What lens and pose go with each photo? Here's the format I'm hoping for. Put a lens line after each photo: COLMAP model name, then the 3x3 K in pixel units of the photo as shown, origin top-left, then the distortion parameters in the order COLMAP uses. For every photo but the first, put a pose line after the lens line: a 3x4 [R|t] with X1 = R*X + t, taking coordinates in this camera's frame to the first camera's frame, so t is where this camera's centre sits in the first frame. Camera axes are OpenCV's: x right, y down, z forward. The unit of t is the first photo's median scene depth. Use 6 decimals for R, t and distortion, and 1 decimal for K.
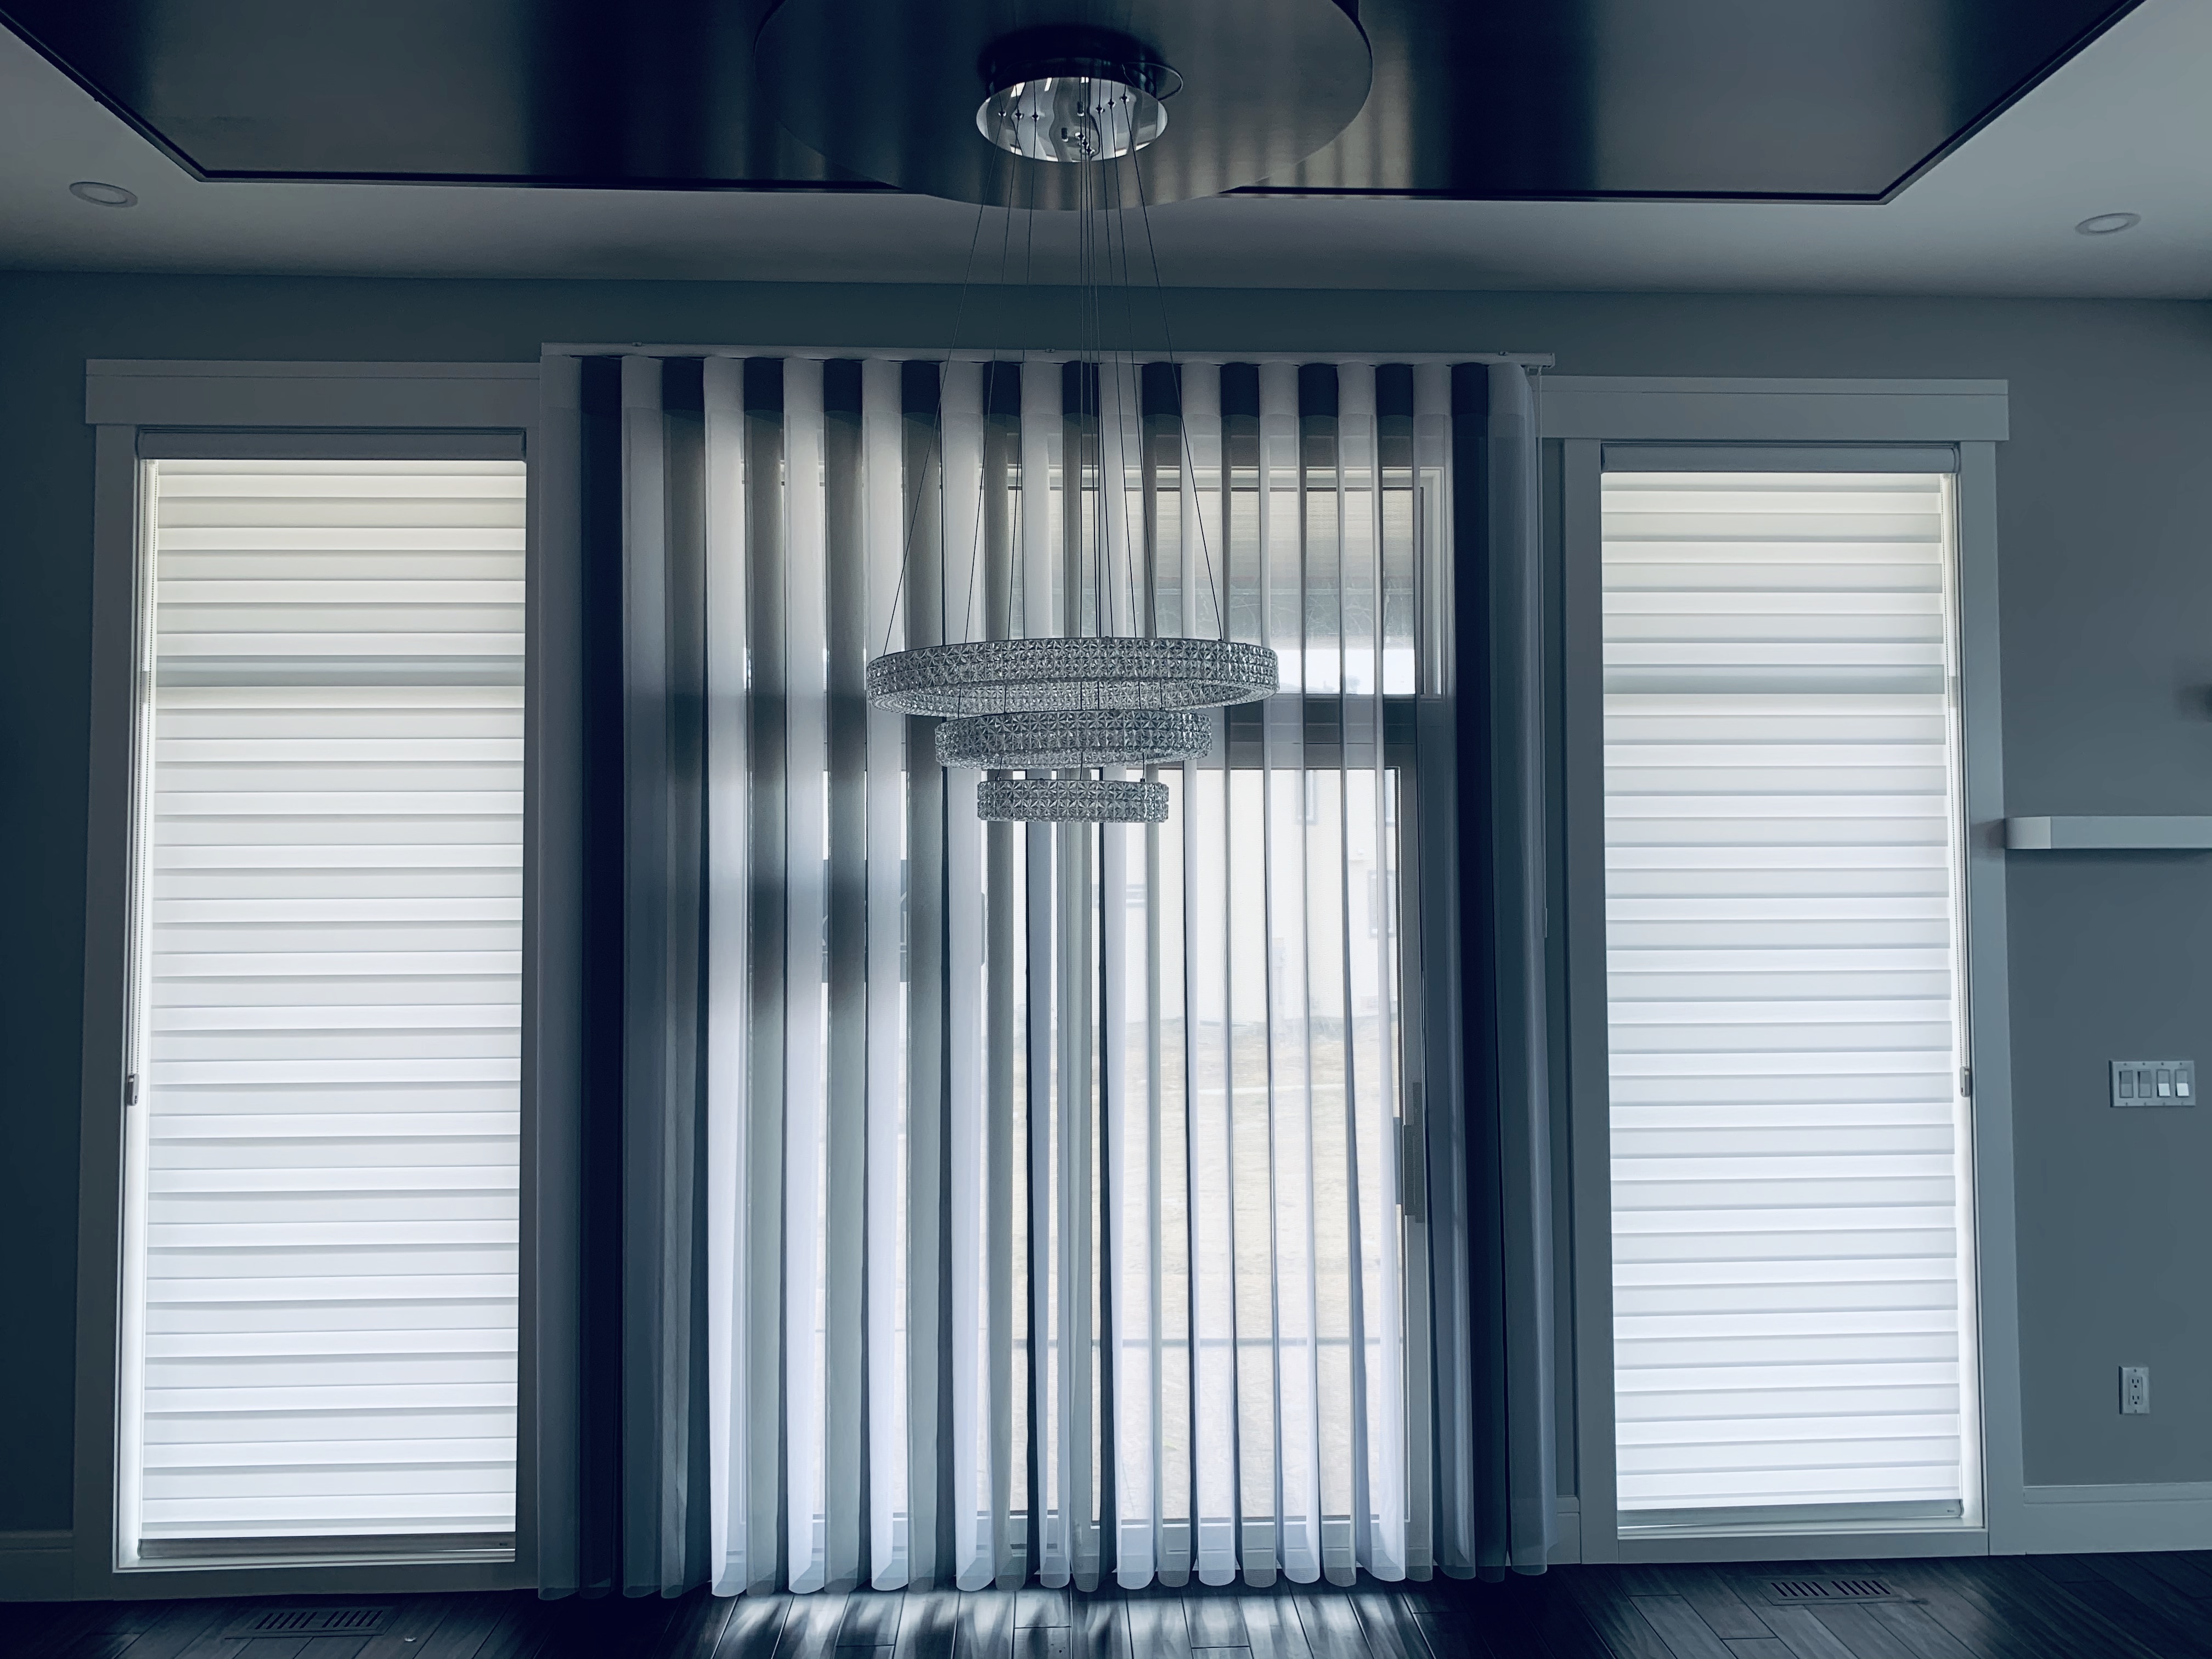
lens RADIAL K [[1742.0, 0, 1106.0], [0, 1742.0, 829.5], [0, 0, 1]] dist [0.008684, 0.003359]
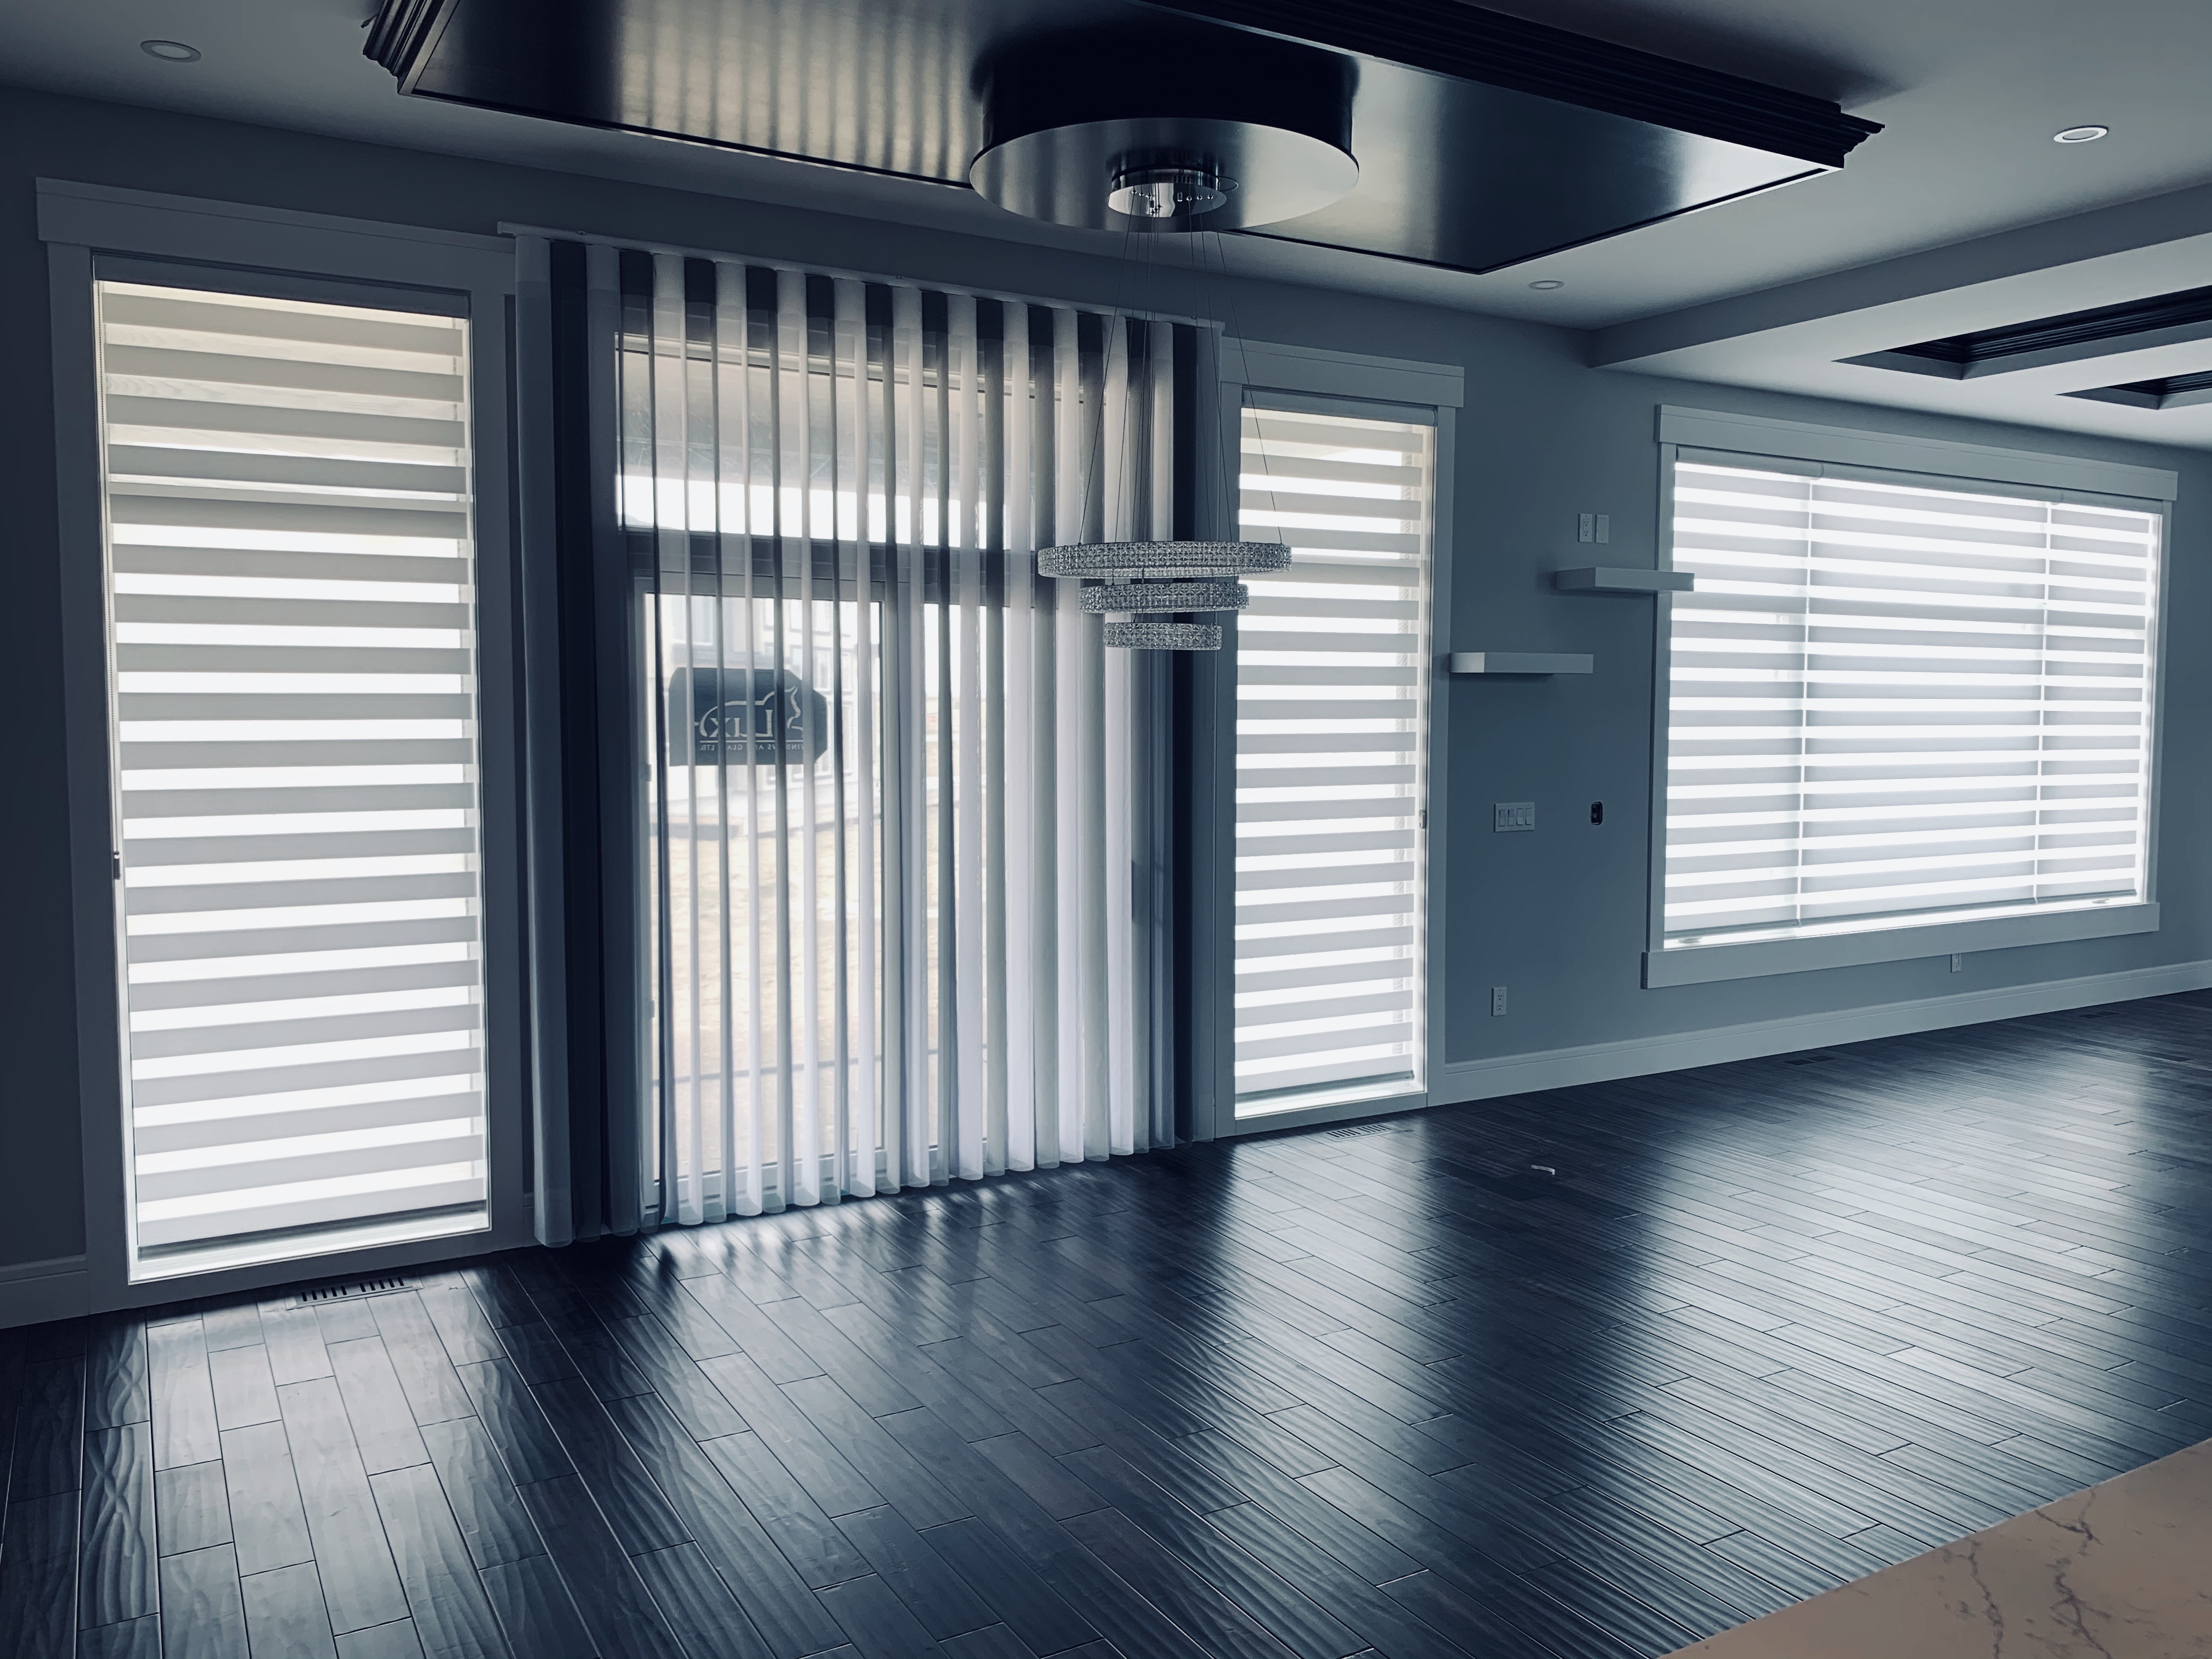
lens RADIAL K [[1663.9, 0, 1044.4], [0, 1663.9, 820.2], [0, 0, 1]] dist [0.091611, -0.145996]
pose [[0.897041, -0.024946, 0.441243, -0.495915], [-0.019557, 0.995187, 0.096022, 0.006648], [-0.441515, -0.094765, 0.892235, -0.206627]]
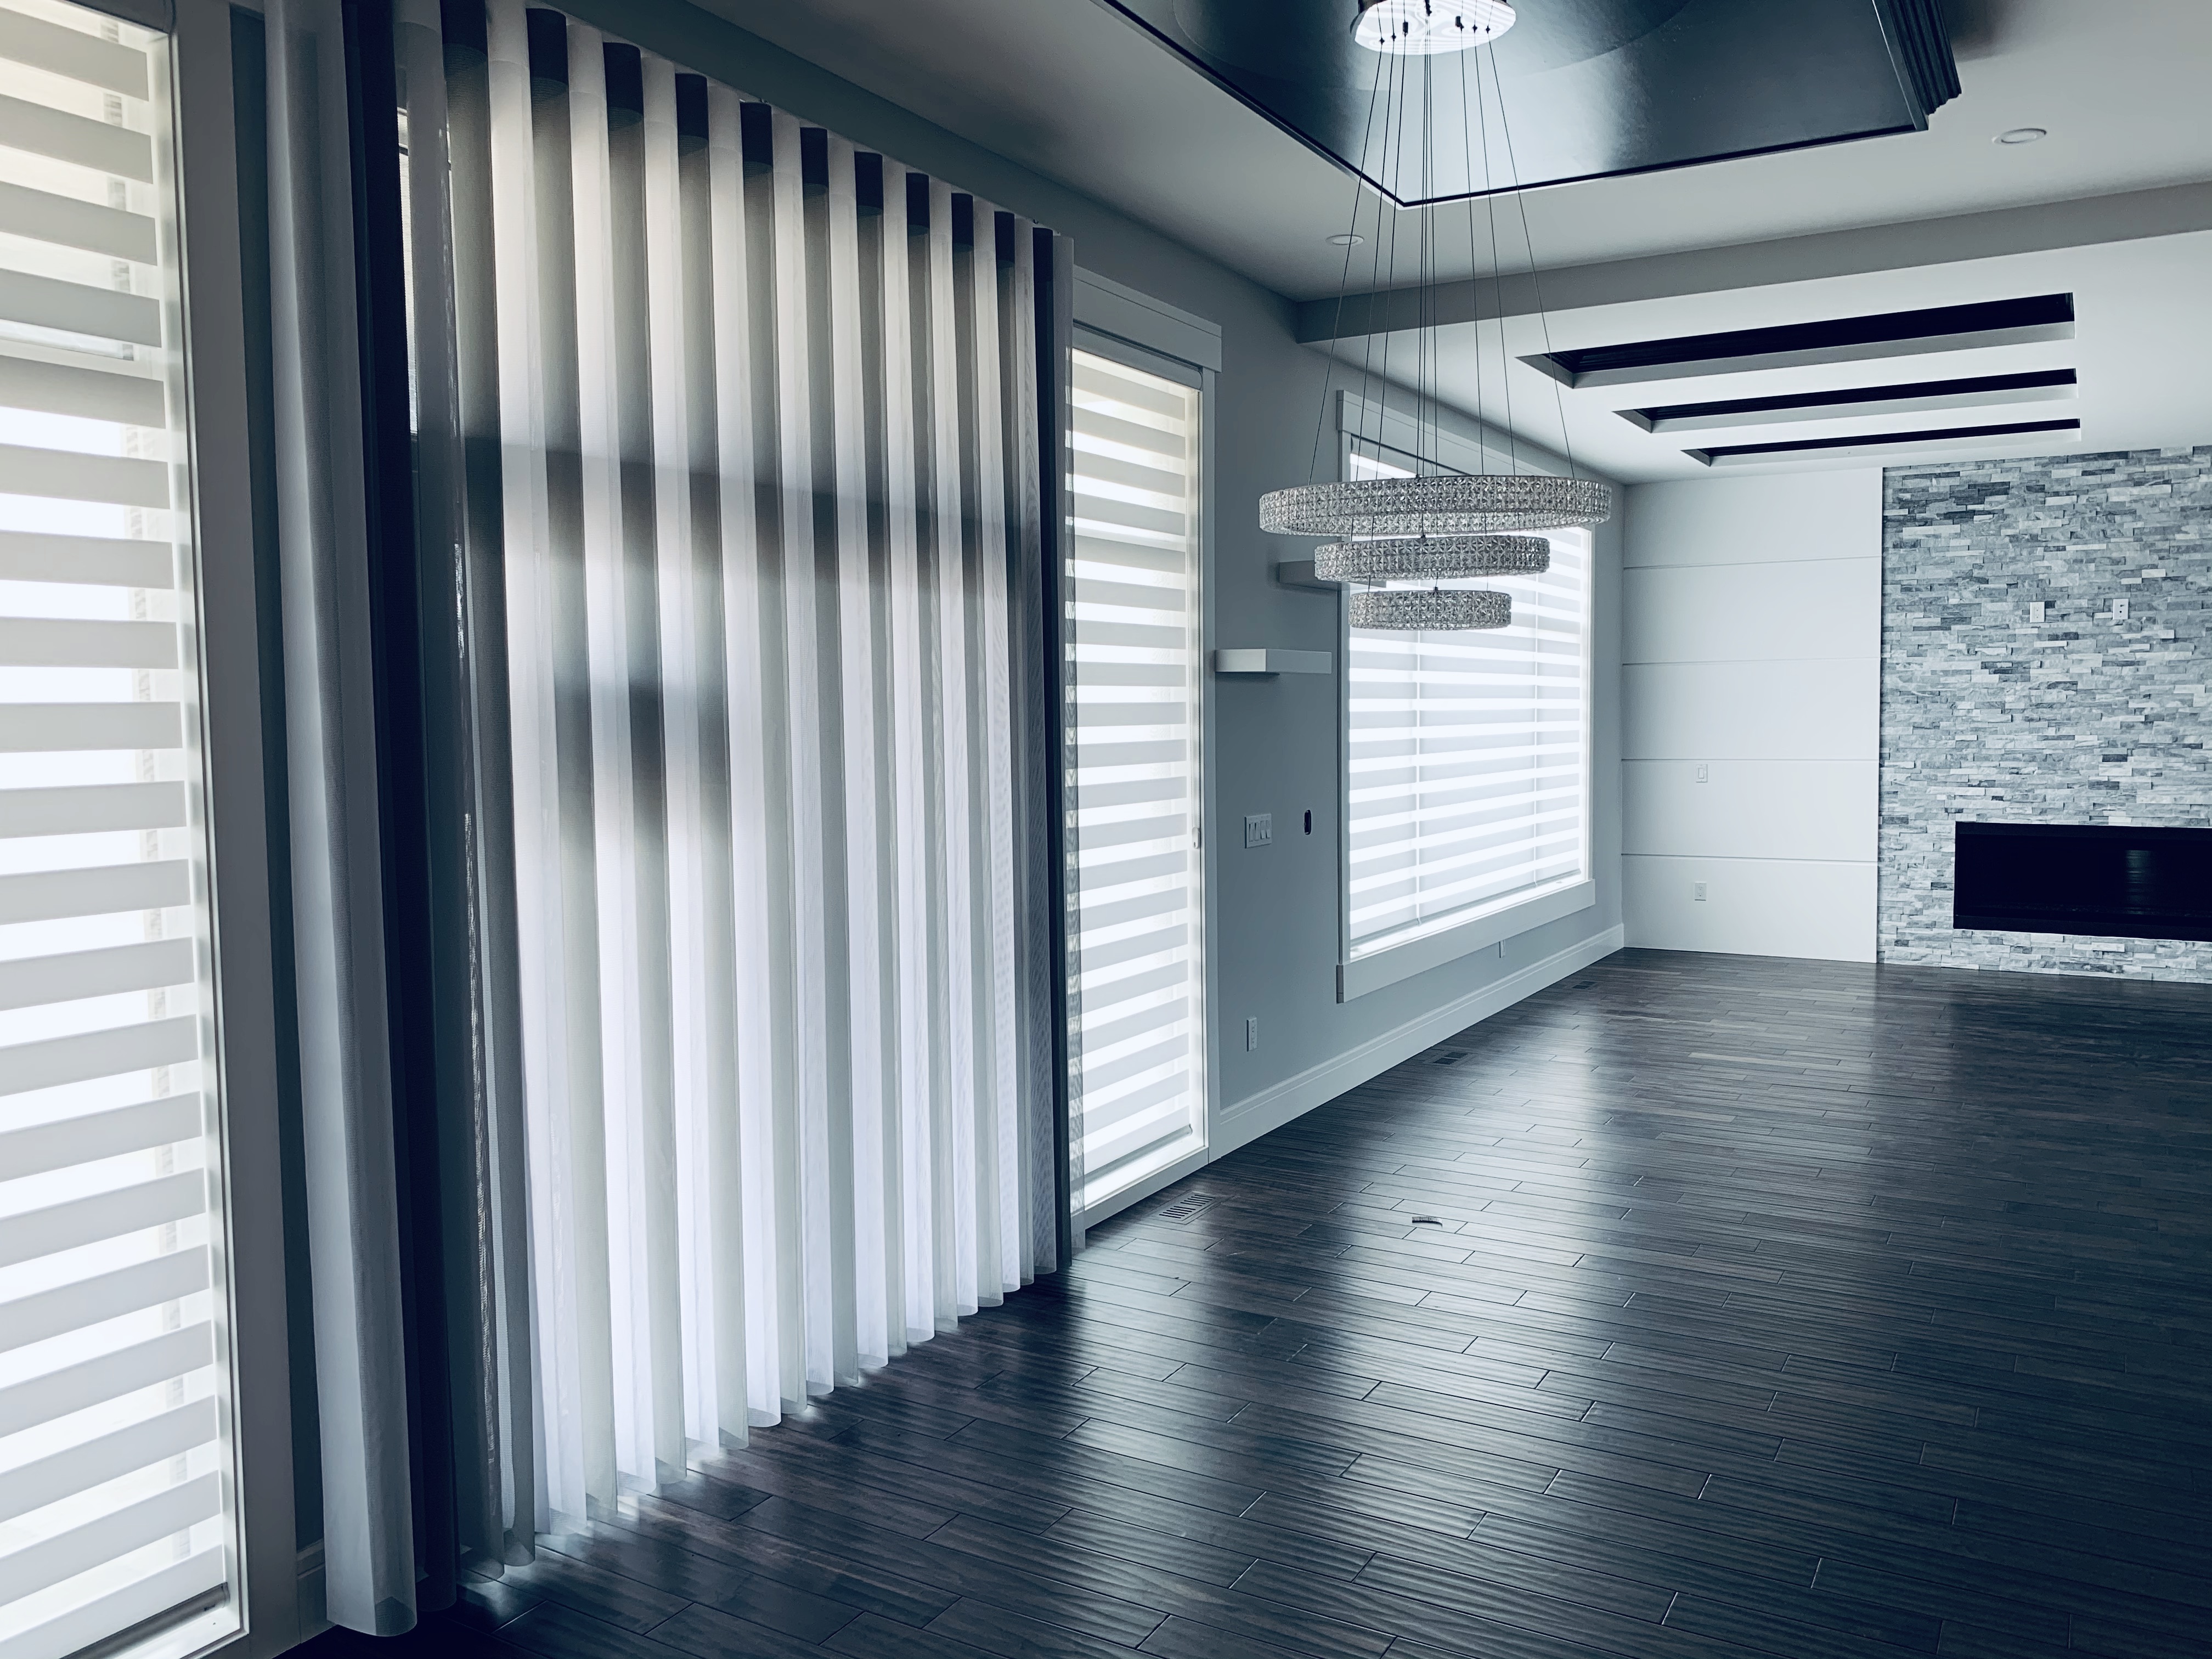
lens RADIAL K [[1708.7, 0, 1106.0], [0, 1708.7, 829.5], [0, 0, 1]] dist [0.119364, -0.193496]
pose [[0.544953, -0.061674, 0.836195, -0.705097], [-0.015483, 0.996381, 0.083578, 0.025254], [-0.838324, -0.058493, 0.542026, 0.328056]]
